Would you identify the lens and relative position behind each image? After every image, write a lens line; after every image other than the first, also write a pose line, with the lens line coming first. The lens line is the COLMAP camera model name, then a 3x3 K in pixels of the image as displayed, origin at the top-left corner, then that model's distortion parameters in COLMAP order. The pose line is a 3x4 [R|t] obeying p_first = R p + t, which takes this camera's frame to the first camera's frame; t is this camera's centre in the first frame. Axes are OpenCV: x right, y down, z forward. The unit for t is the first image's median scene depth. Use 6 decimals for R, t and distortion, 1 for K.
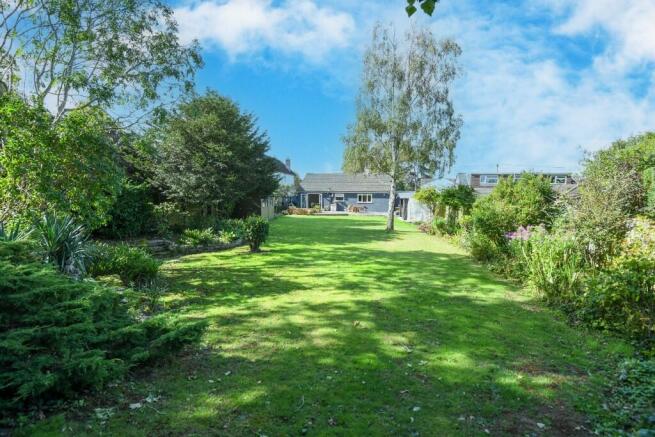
lens RADIAL K [[305.6, 0, 323.9], [0, 305.6, 216.9], [0, 0, 1]] dist [-0.030120, -0.002753]
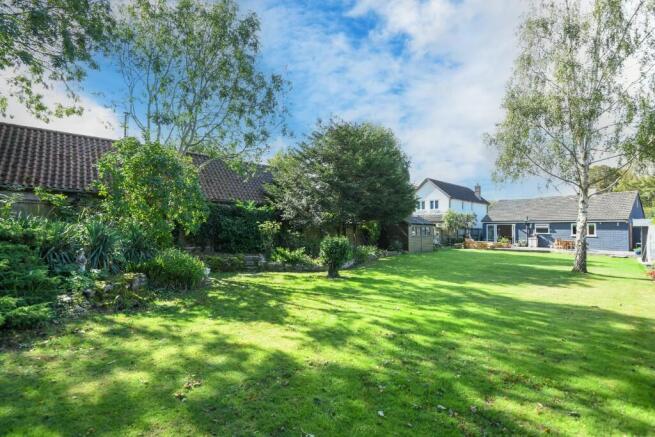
lens RADIAL K [[305.6, 0, 327.2], [0, 305.6, 220.5], [0, 0, 1]] dist [-0.030120, -0.002753]
pose [[0.775918, -0.015177, -0.630651, 0.271297], [-0.056198, 0.994073, -0.093066, 0.033767], [0.628326, 0.107652, 0.770466, 0.283950]]
